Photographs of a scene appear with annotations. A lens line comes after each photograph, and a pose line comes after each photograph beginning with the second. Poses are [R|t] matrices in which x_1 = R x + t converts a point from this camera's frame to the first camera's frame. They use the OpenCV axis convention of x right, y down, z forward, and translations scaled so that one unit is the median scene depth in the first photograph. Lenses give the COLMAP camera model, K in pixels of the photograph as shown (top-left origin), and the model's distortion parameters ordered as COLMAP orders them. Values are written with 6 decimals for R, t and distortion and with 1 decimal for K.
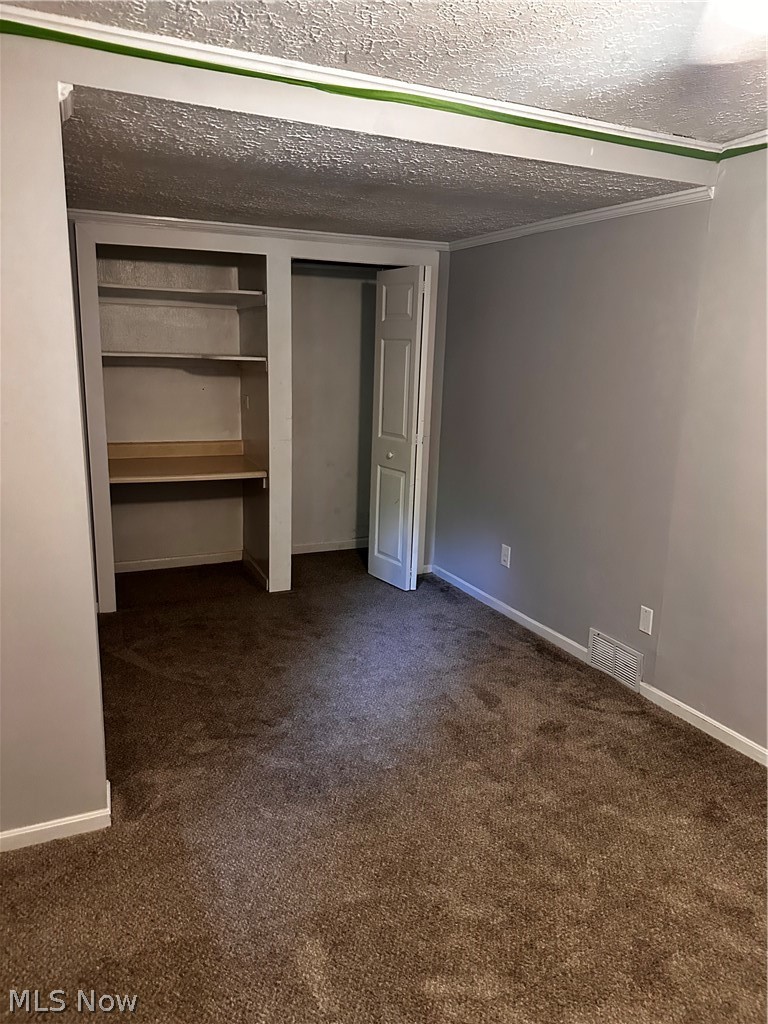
lens RADIAL K [[718.5, 0, 384.4], [0, 718.5, 510.8], [0, 0, 1]] dist [0.066263, -0.064349]
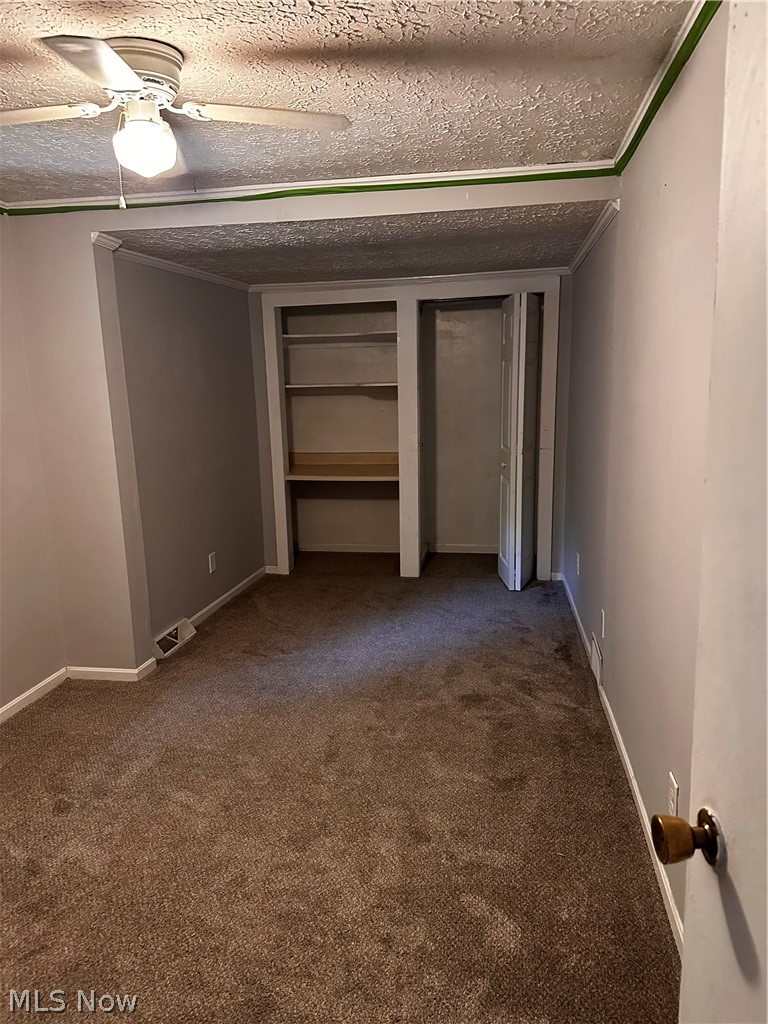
lens RADIAL K [[718.5, 0, 387.2], [0, 718.5, 508.7], [0, 0, 1]] dist [0.066263, -0.064349]
pose [[0.821659, 0.054495, -0.567368, 0.598272], [-0.081058, 0.996474, -0.021679, 0.033709], [0.564186, 0.063802, 0.823179, -0.008136]]
